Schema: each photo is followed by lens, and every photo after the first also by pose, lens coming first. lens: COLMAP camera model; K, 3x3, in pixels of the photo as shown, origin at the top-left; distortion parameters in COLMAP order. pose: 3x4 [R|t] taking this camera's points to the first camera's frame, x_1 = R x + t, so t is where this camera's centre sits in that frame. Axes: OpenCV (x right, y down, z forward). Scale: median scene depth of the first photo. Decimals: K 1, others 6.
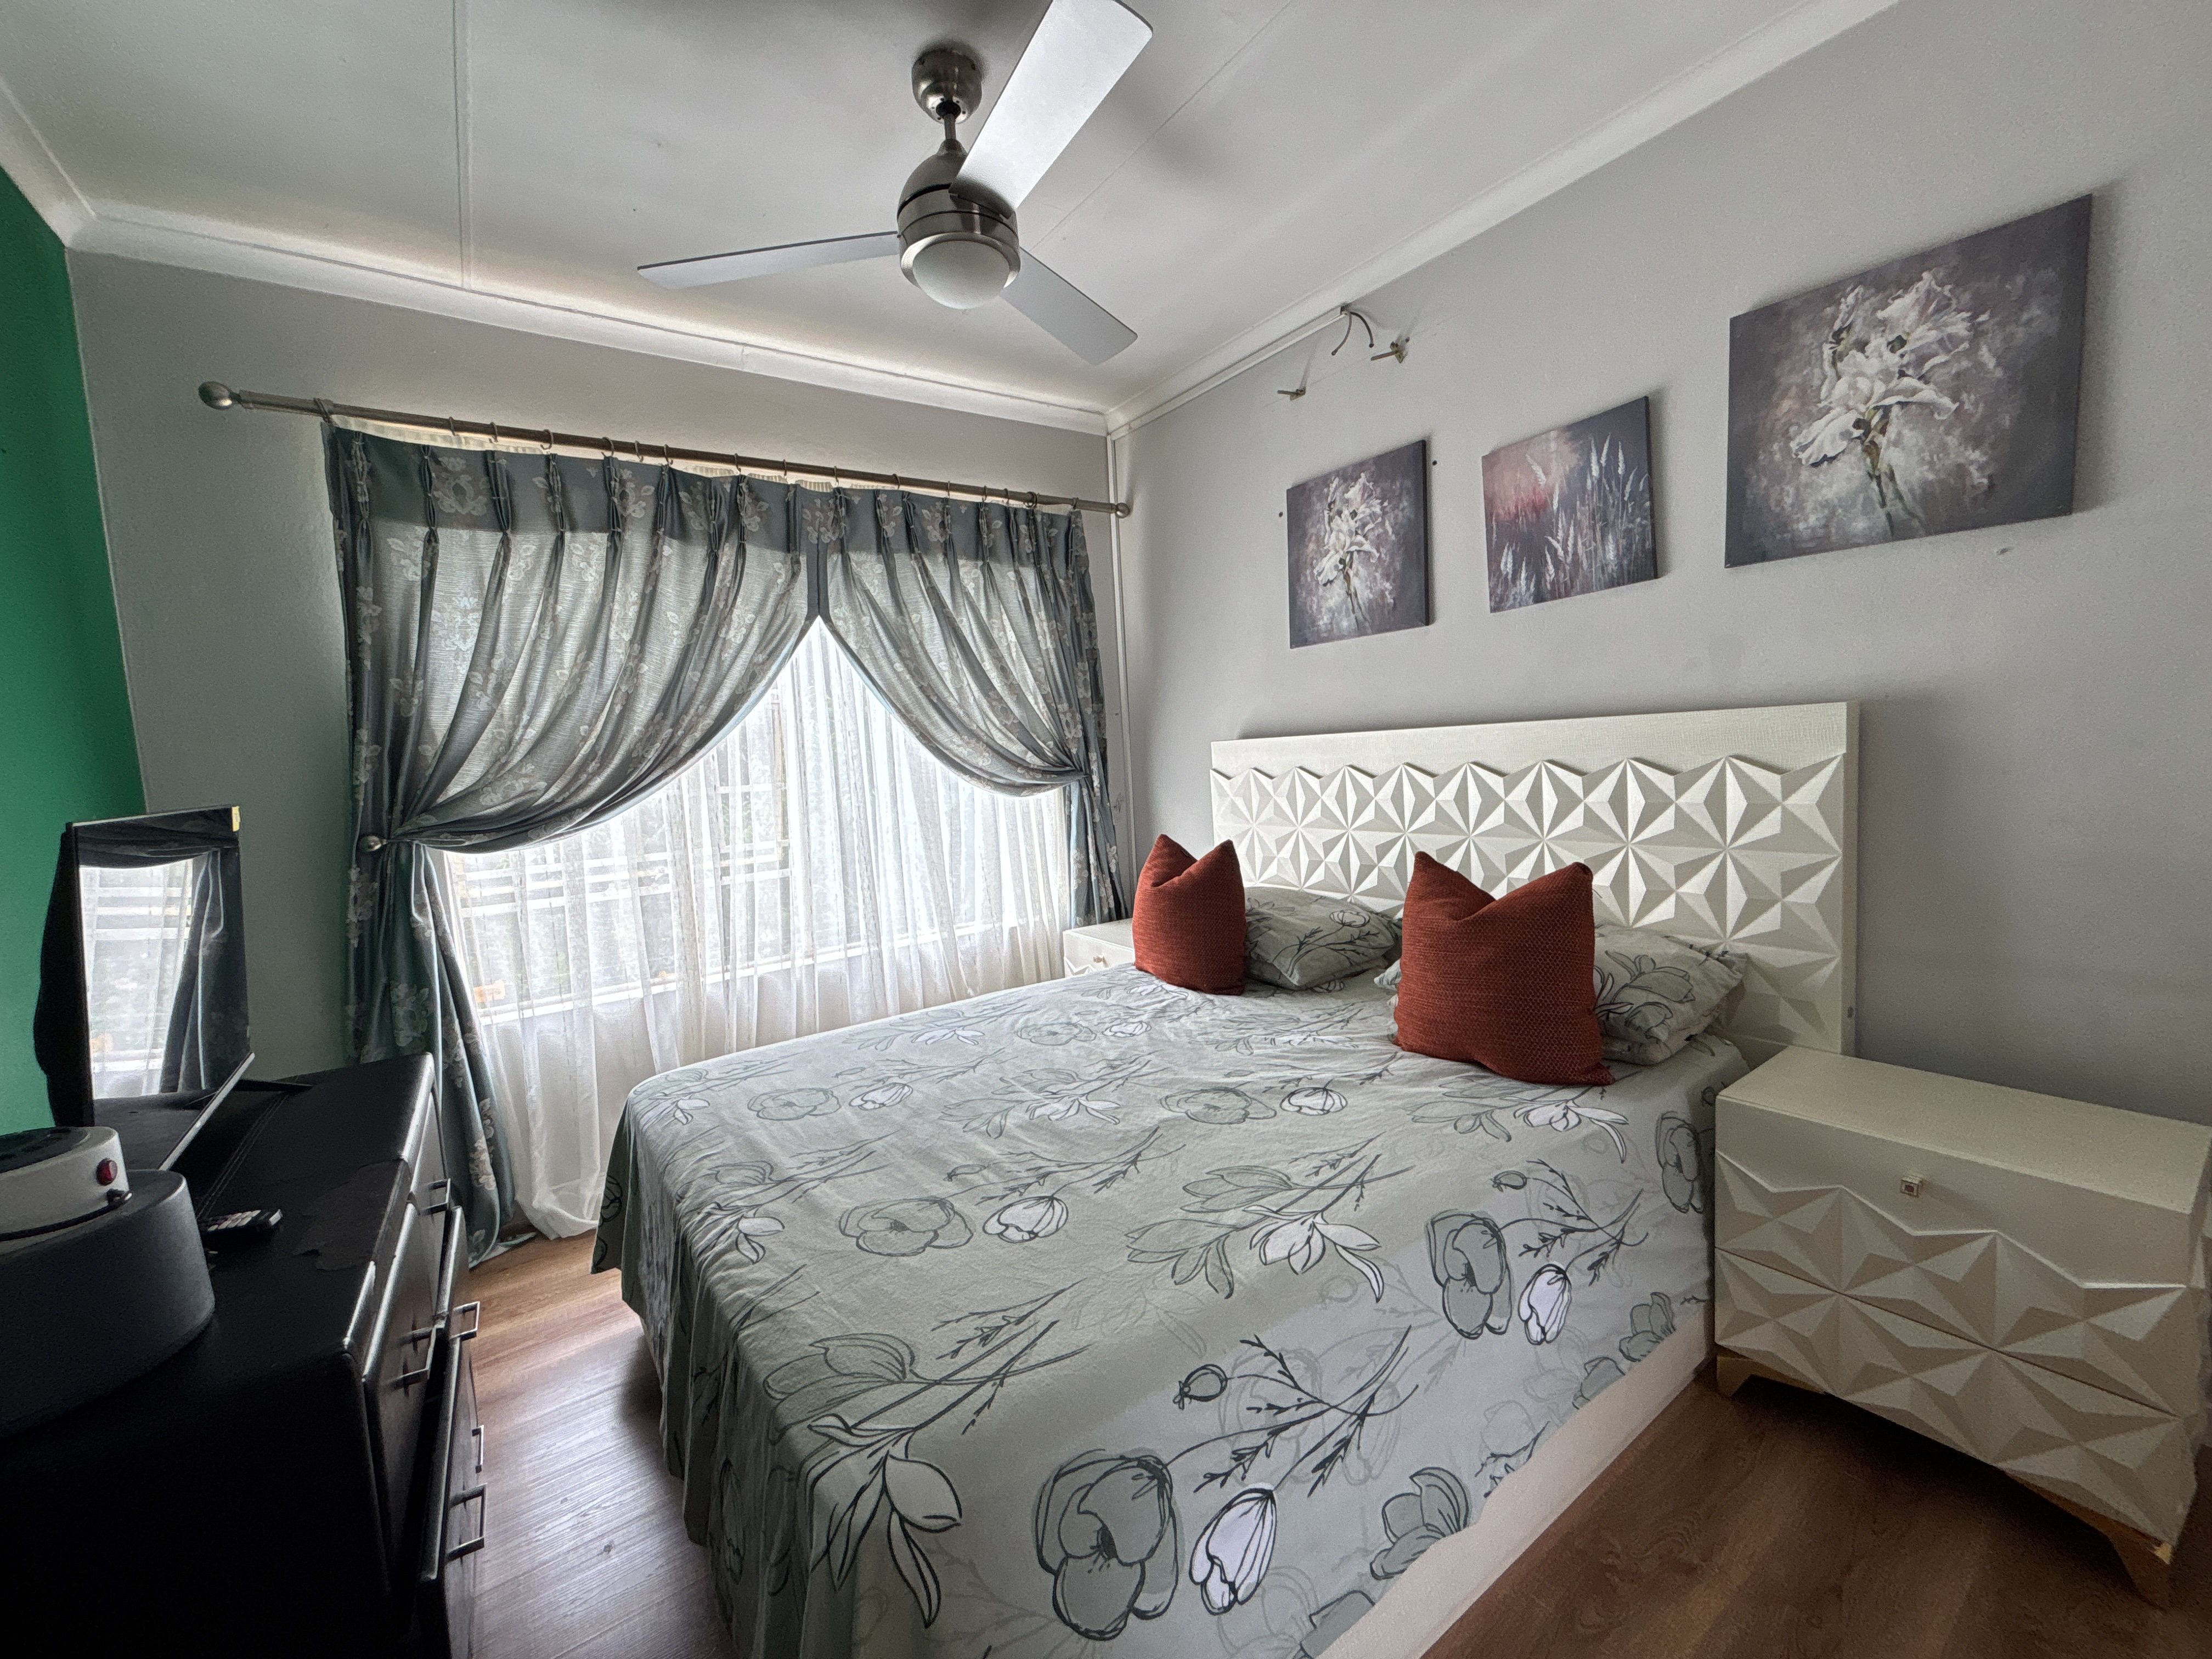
lens RADIAL K [[886.8, 0, 1116.7], [0, 886.8, 830.0], [0, 0, 1]] dist [-0.003385, 0.001210]
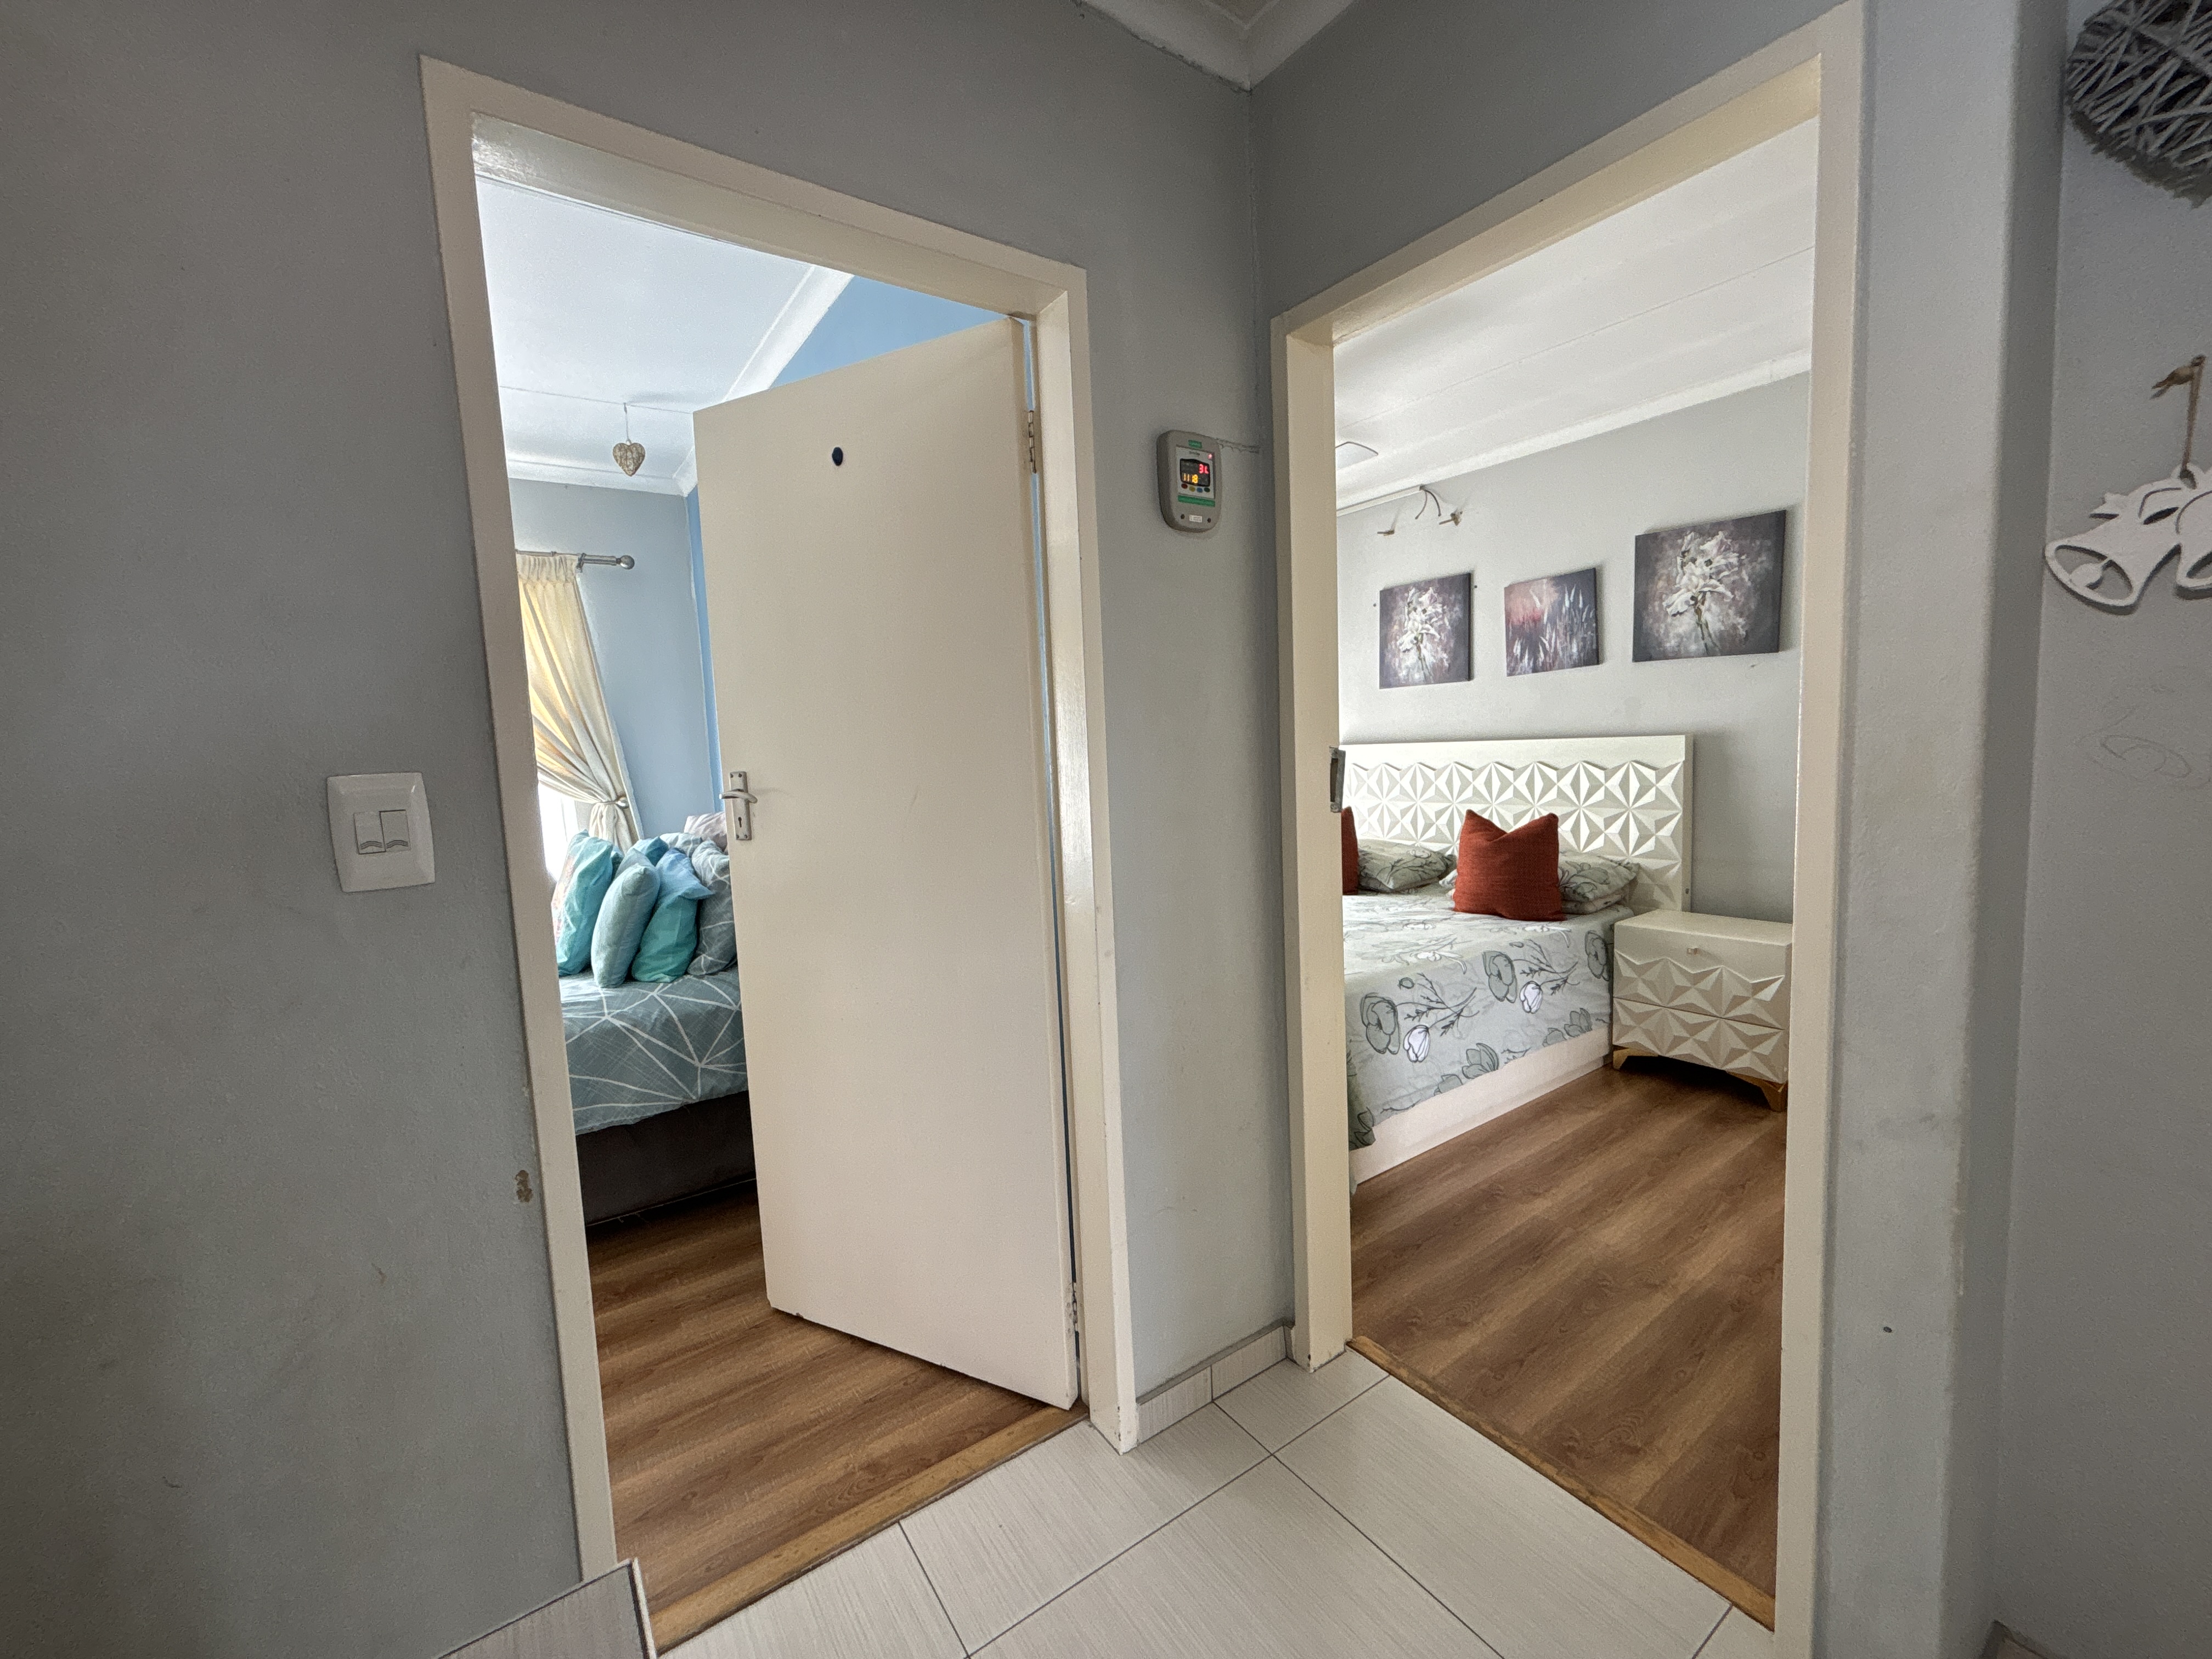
lens RADIAL K [[886.8, 0, 1122.2], [0, 886.8, 825.8], [0, 0, 1]] dist [-0.003385, 0.001210]
pose [[0.999803, 0.018439, 0.007382, -0.376659], [-0.018422, 0.999828, -0.002349, 0.072866], [-0.007424, 0.002212, 0.999970, -0.809056]]
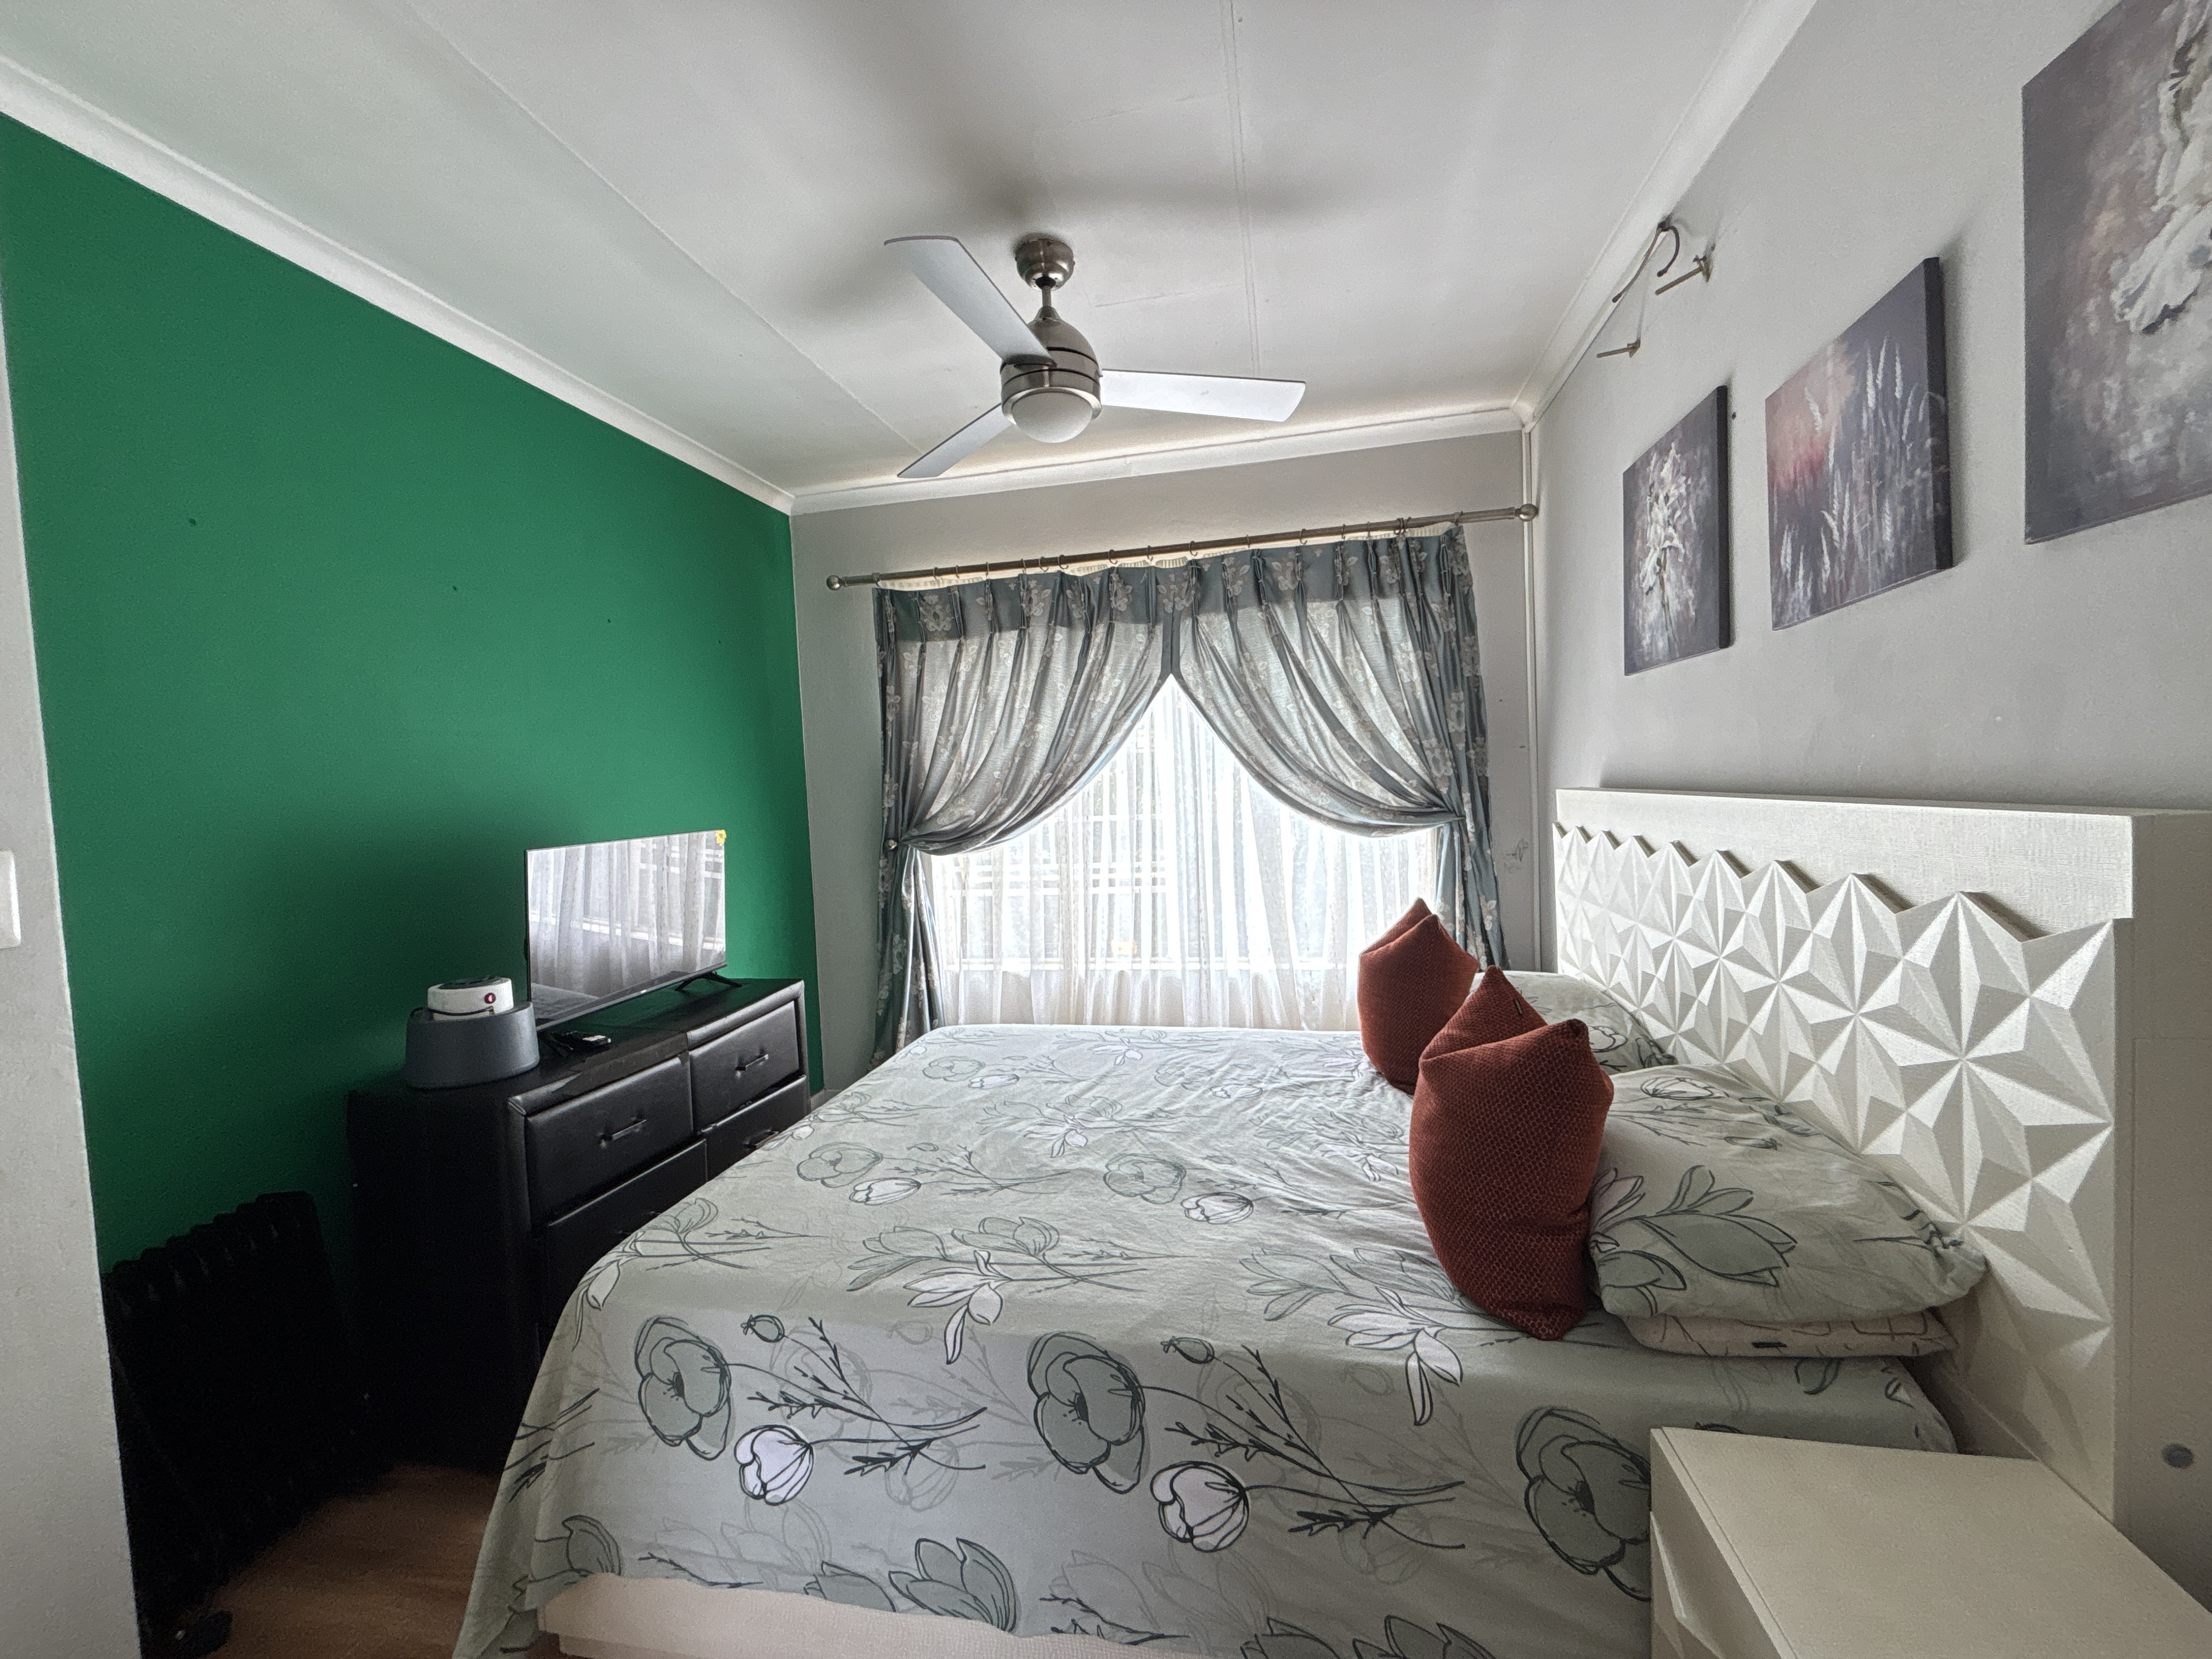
lens RADIAL K [[886.8, 0, 1106.9], [0, 886.8, 830.9], [0, 0, 1]] dist [-0.003385, 0.001210]
pose [[0.683179, 0.066543, -0.727212, 0.633879], [-0.062801, 0.997504, 0.032278, -0.092946], [0.727545, 0.023618, 0.685653, 0.201299]]
